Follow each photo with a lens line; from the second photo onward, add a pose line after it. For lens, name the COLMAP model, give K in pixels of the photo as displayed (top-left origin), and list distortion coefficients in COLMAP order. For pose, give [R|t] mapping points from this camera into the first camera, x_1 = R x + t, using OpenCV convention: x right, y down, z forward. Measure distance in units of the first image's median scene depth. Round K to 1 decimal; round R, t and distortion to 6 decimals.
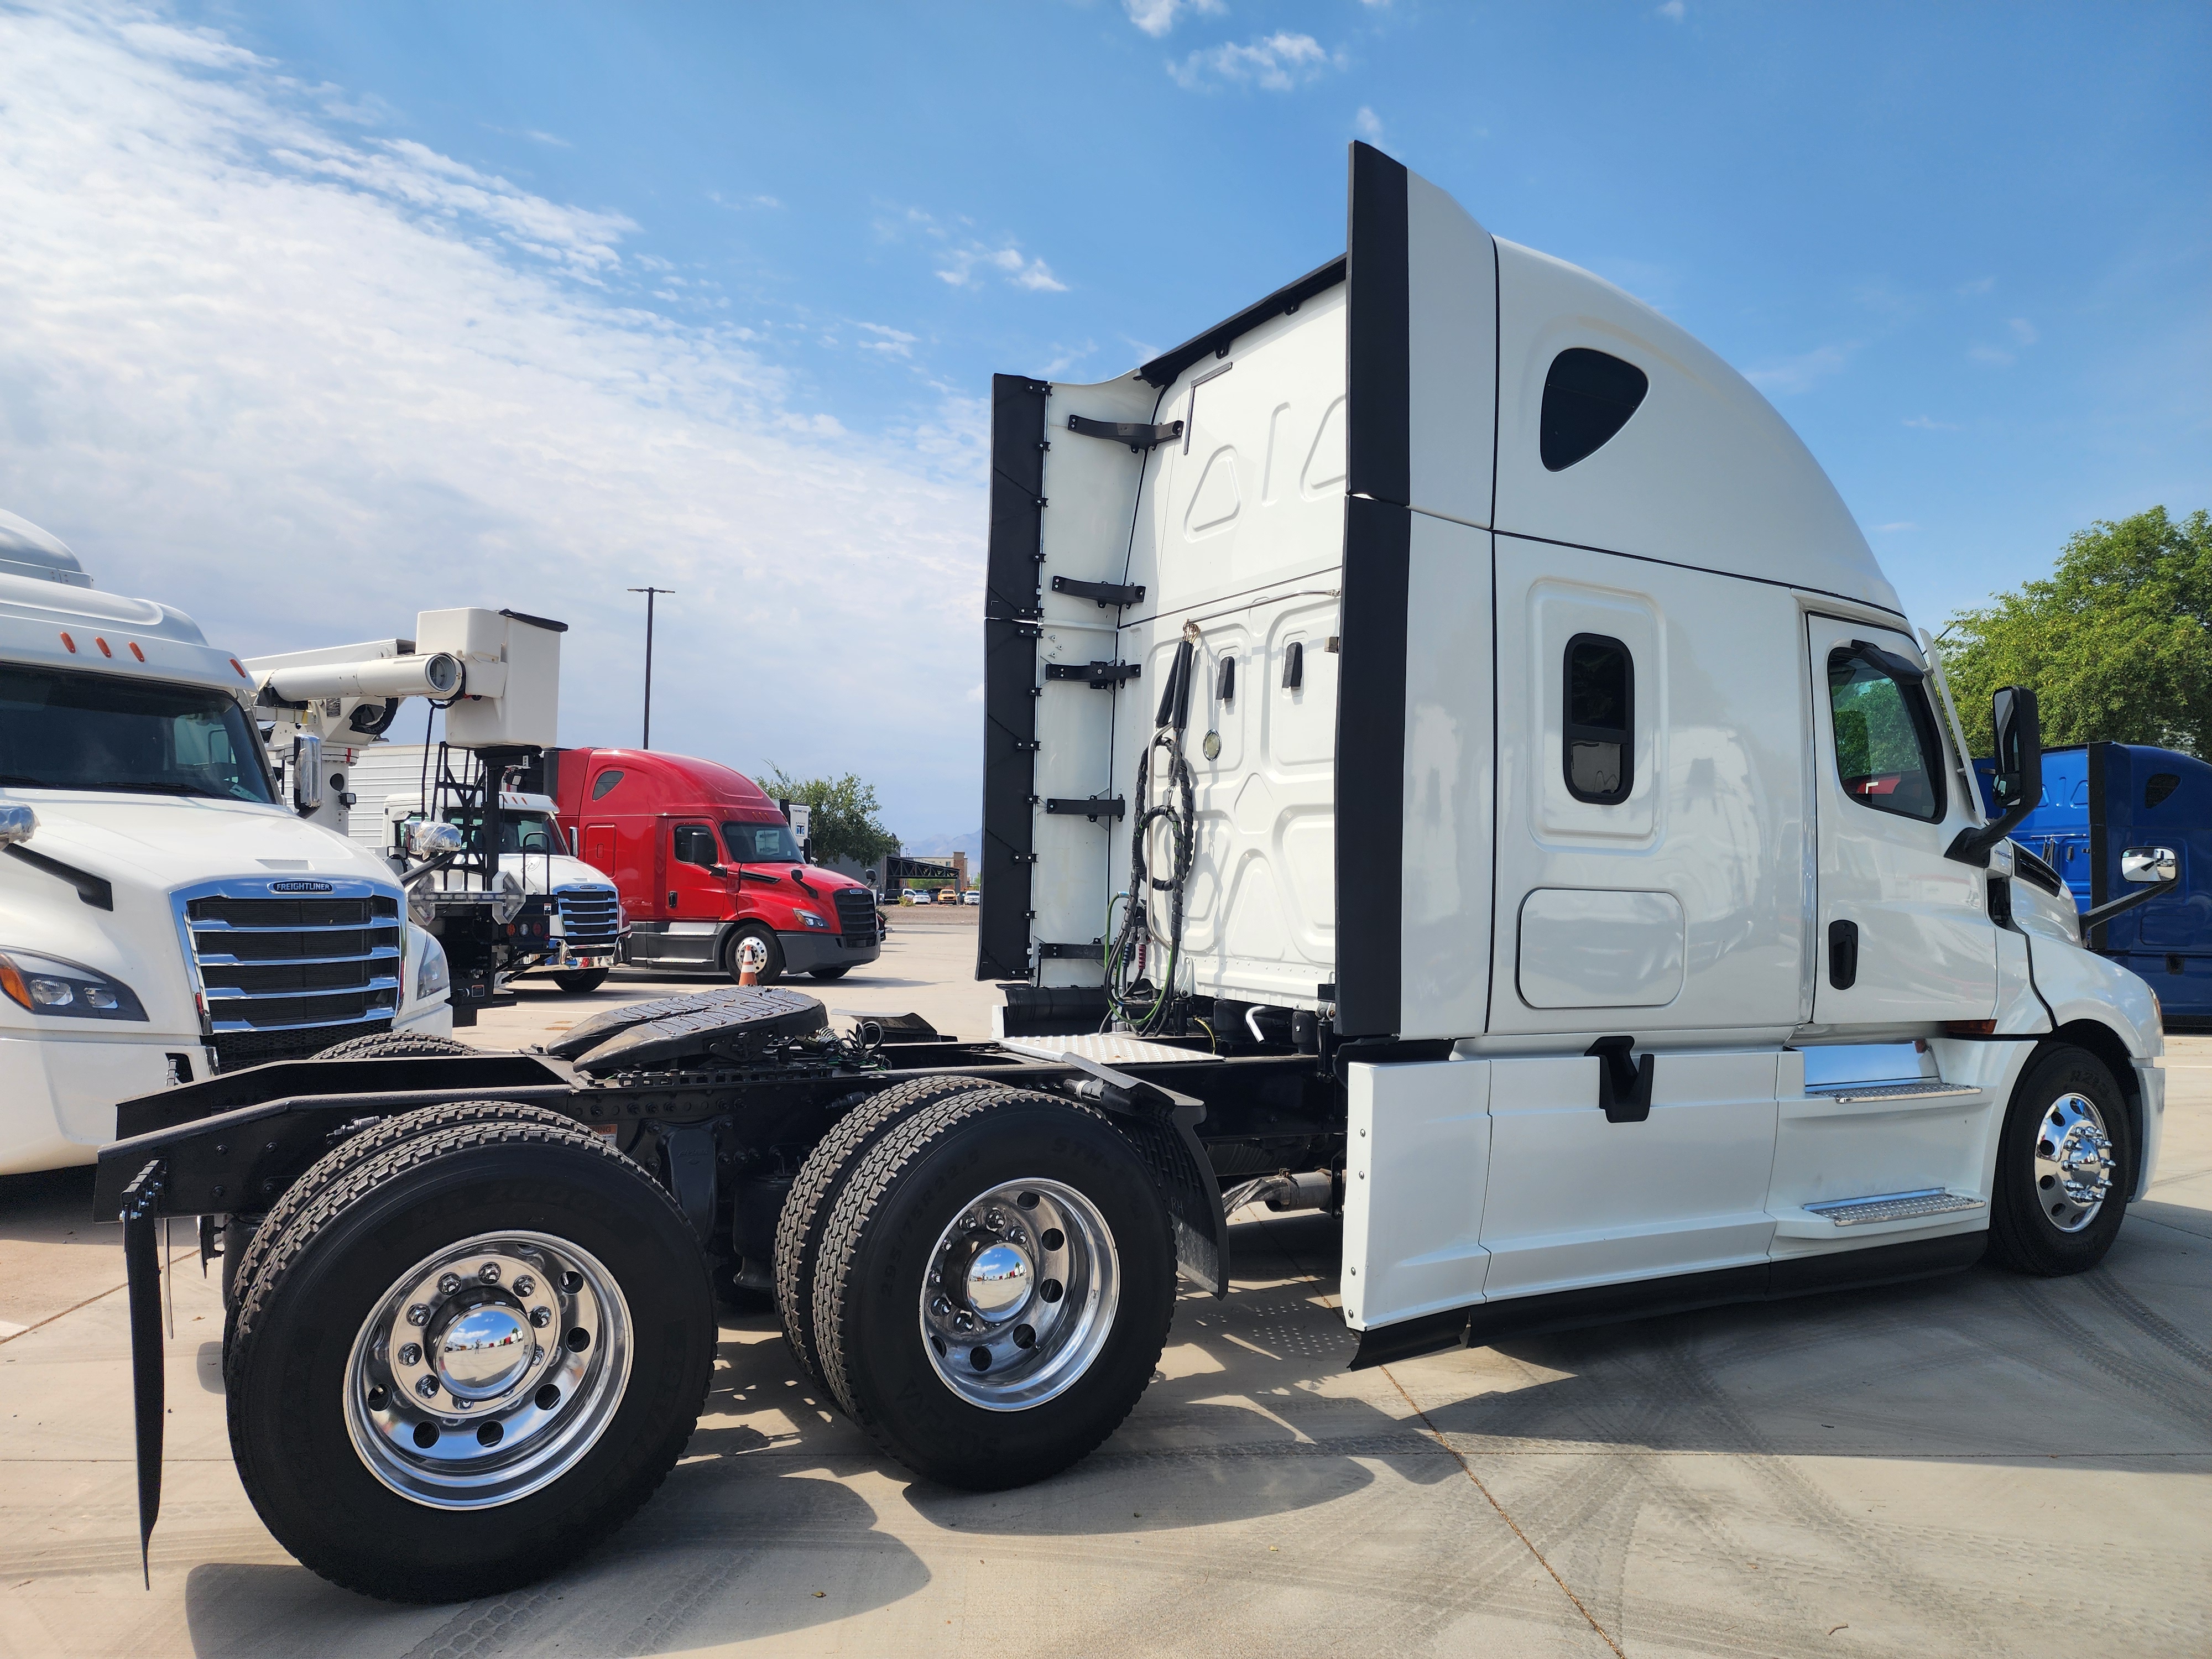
lens RADIAL K [[1514.7, 0, 1108.9], [0, 1514.7, 822.0], [0, 0, 1]] dist [0.034176, -0.037625]
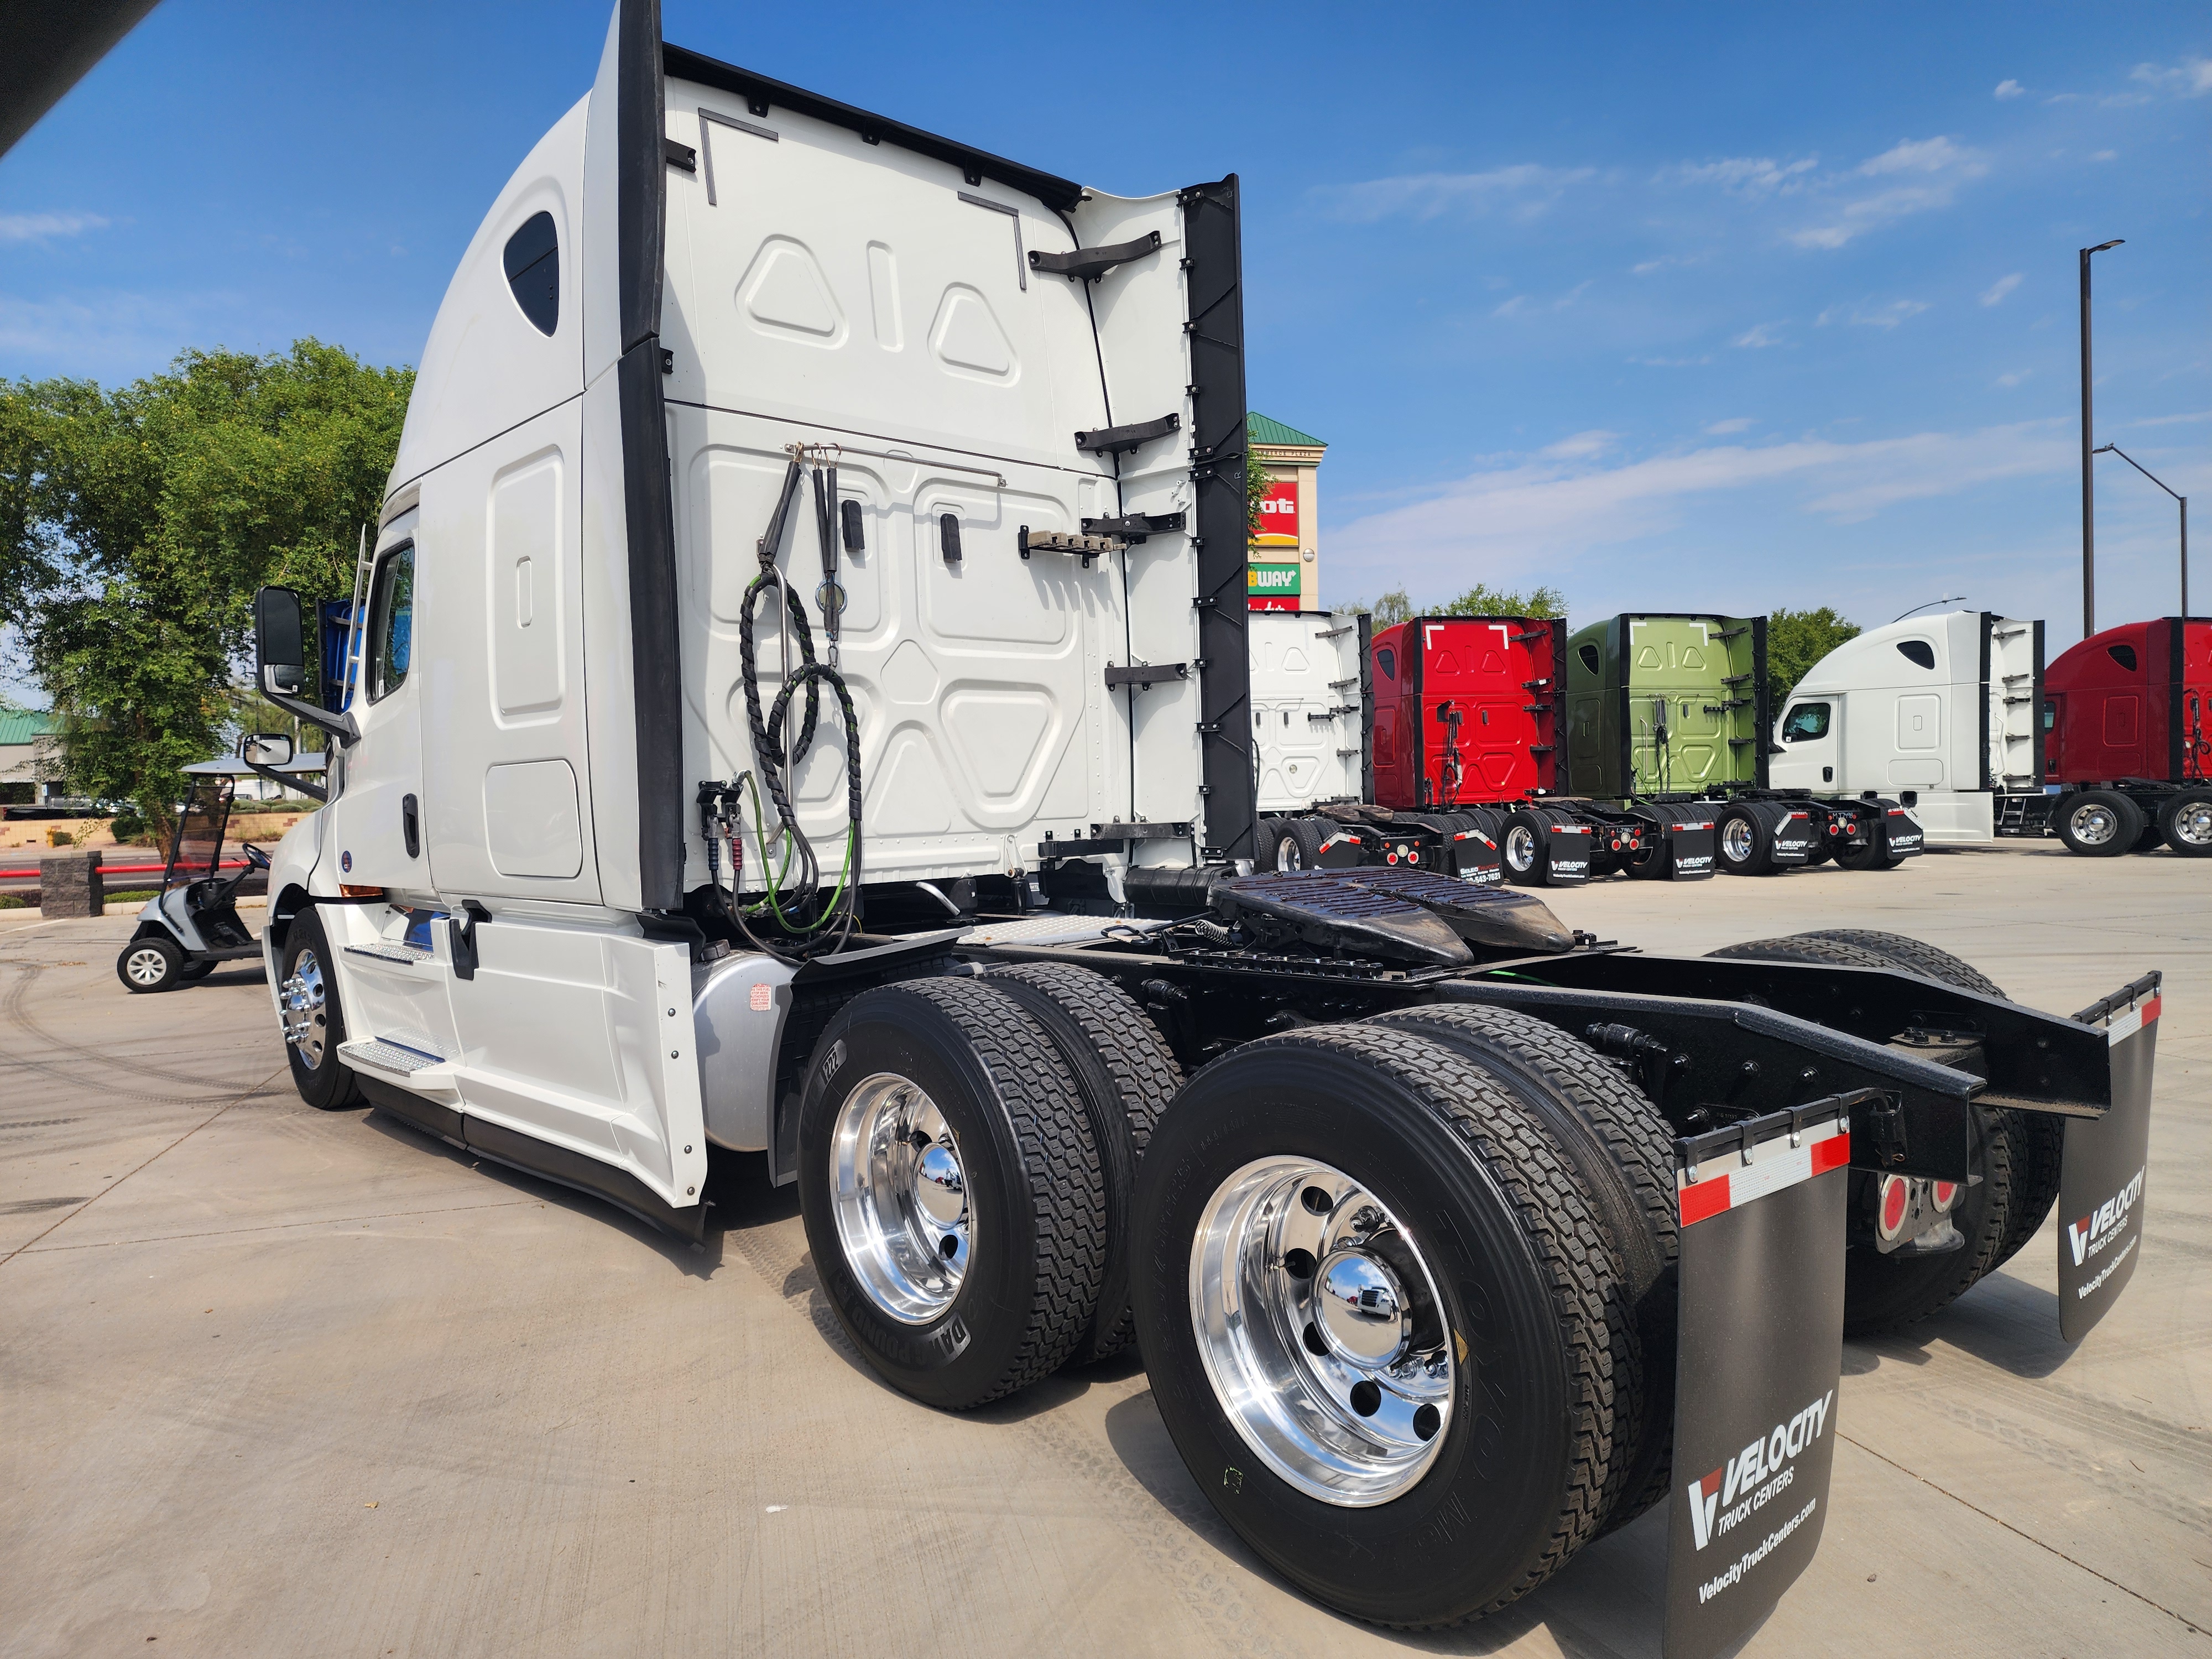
lens RADIAL K [[1514.7, 0, 1103.9], [0, 1514.7, 822.3], [0, 0, 1]] dist [0.034176, -0.037625]
pose [[-0.223810, -0.036761, 0.973939, -0.841721], [-0.025159, 0.999173, 0.031932, 0.047762], [-0.974308, -0.017356, -0.224550, 1.072344]]
